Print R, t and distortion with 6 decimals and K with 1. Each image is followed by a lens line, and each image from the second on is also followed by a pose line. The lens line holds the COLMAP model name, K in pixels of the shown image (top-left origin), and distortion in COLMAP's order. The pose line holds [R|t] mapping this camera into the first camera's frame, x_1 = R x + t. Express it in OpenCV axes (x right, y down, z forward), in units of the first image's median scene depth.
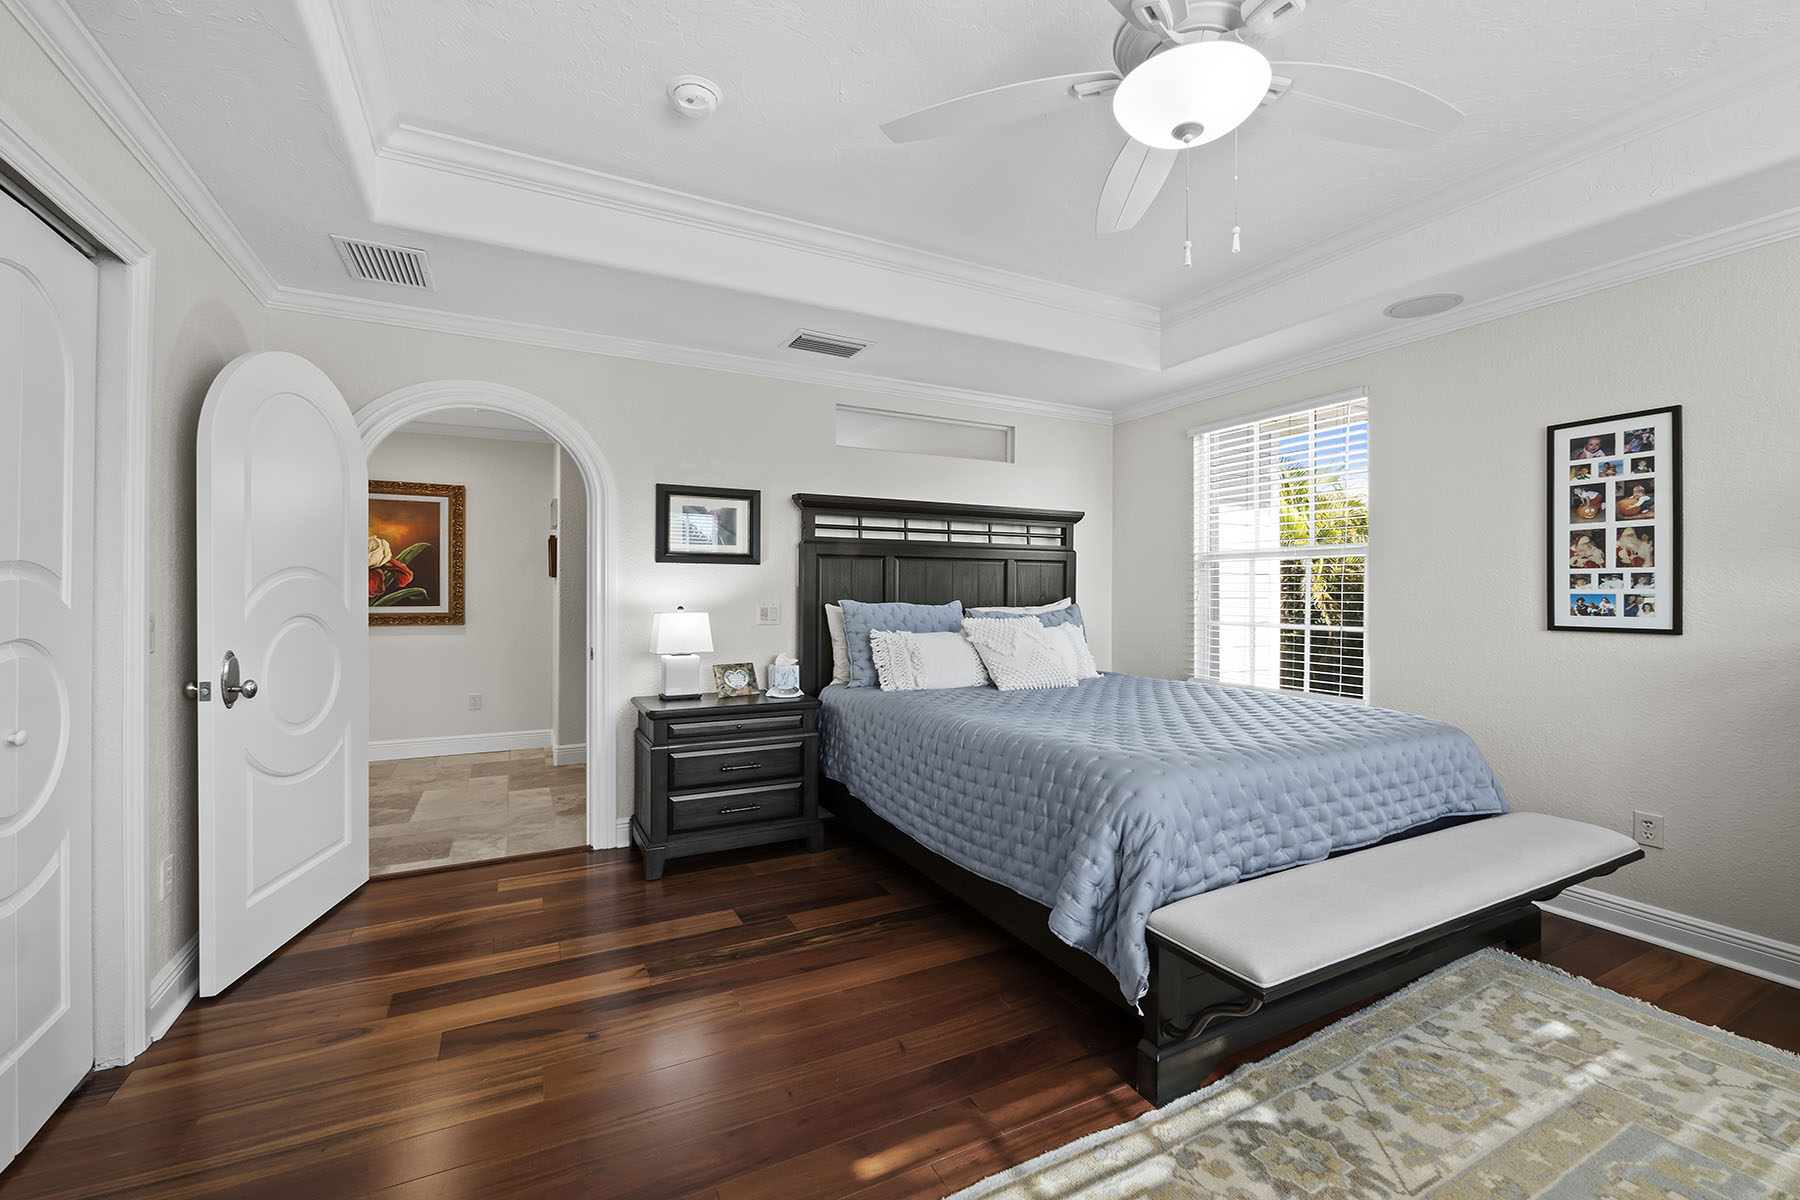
lens RADIAL K [[761.9, 0, 905.5], [0, 761.9, 589.2], [0, 0, 1]] dist [-0.007711, 0.000127]
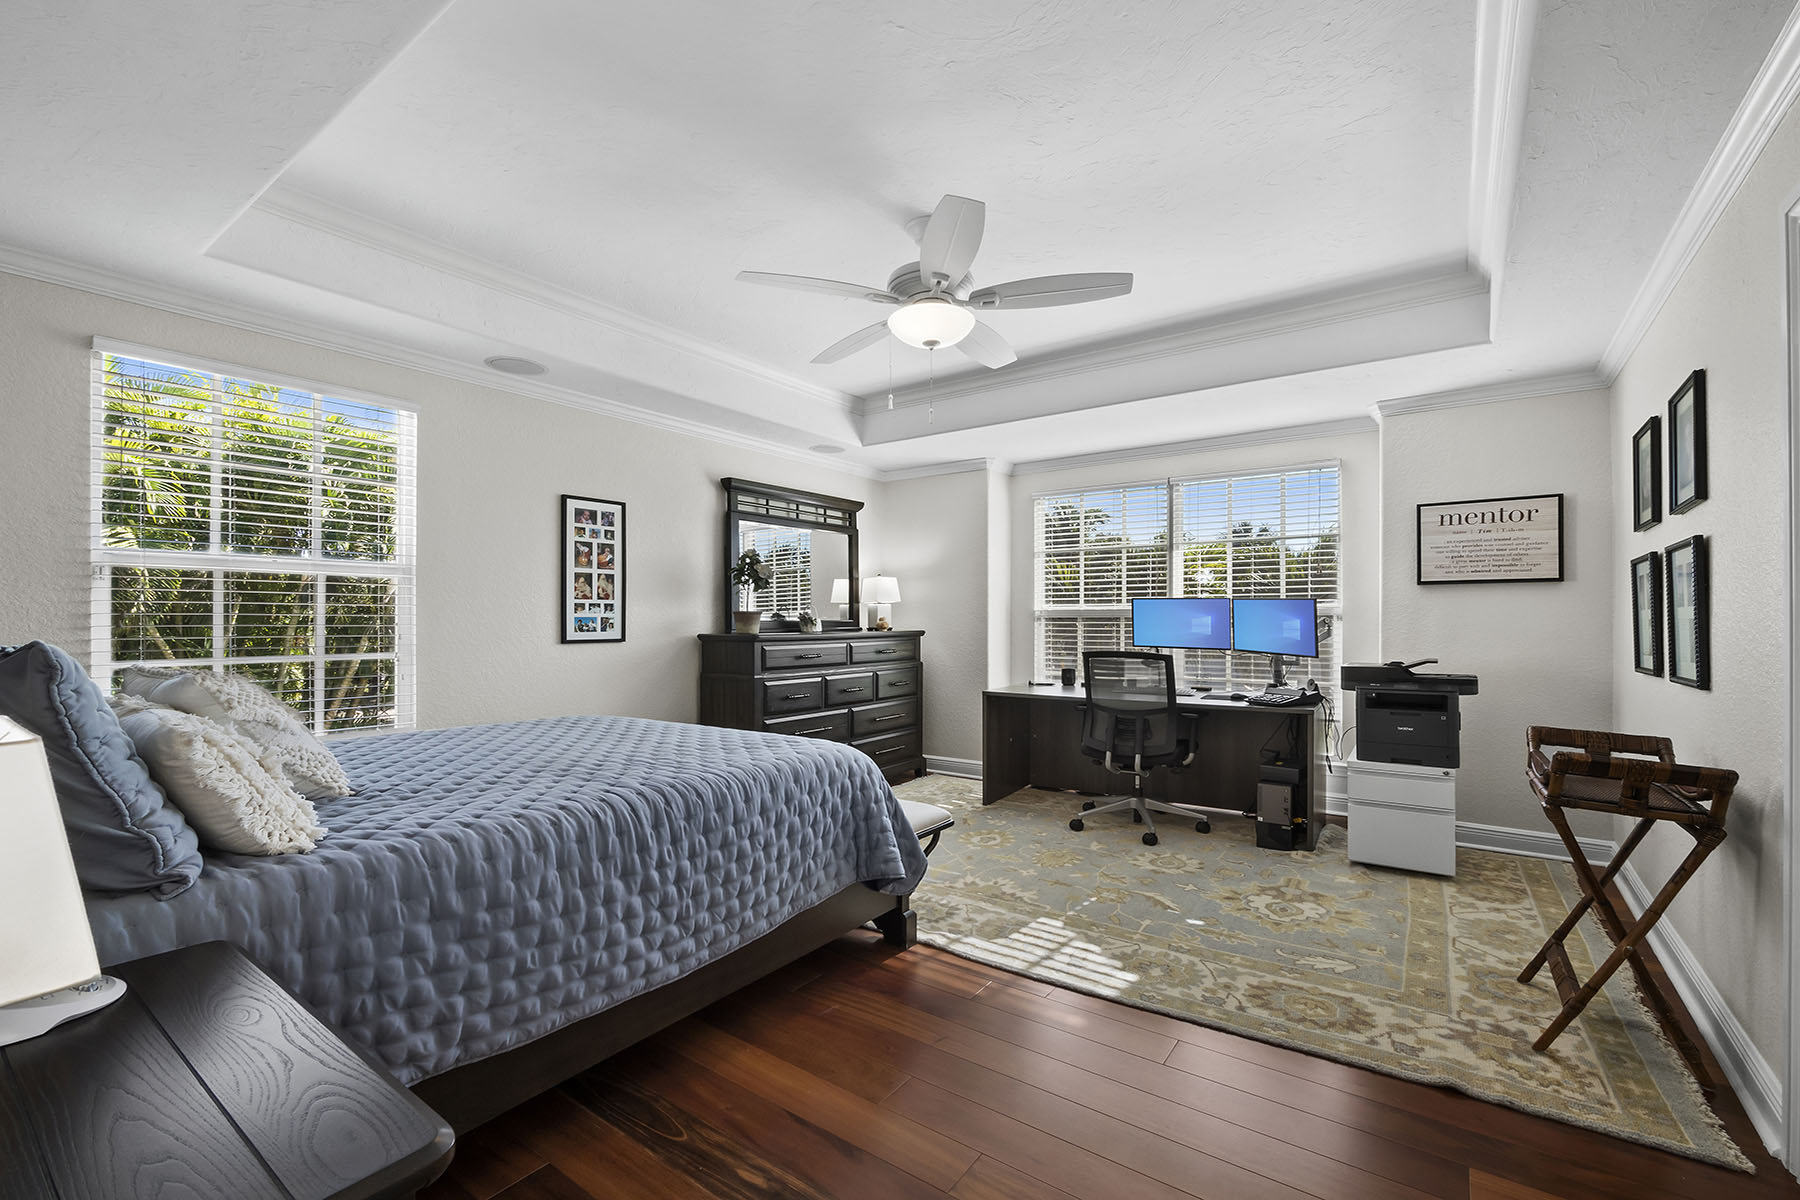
lens RADIAL K [[761.9, 0, 905.4], [0, 761.9, 615.3], [0, 0, 1]] dist [-0.007711, 0.000127]
pose [[-0.452713, 0.006006, 0.891636, -0.692198], [-0.001869, 0.999969, -0.007685, 0.013414], [-0.891654, -0.005146, -0.452688, 1.133034]]
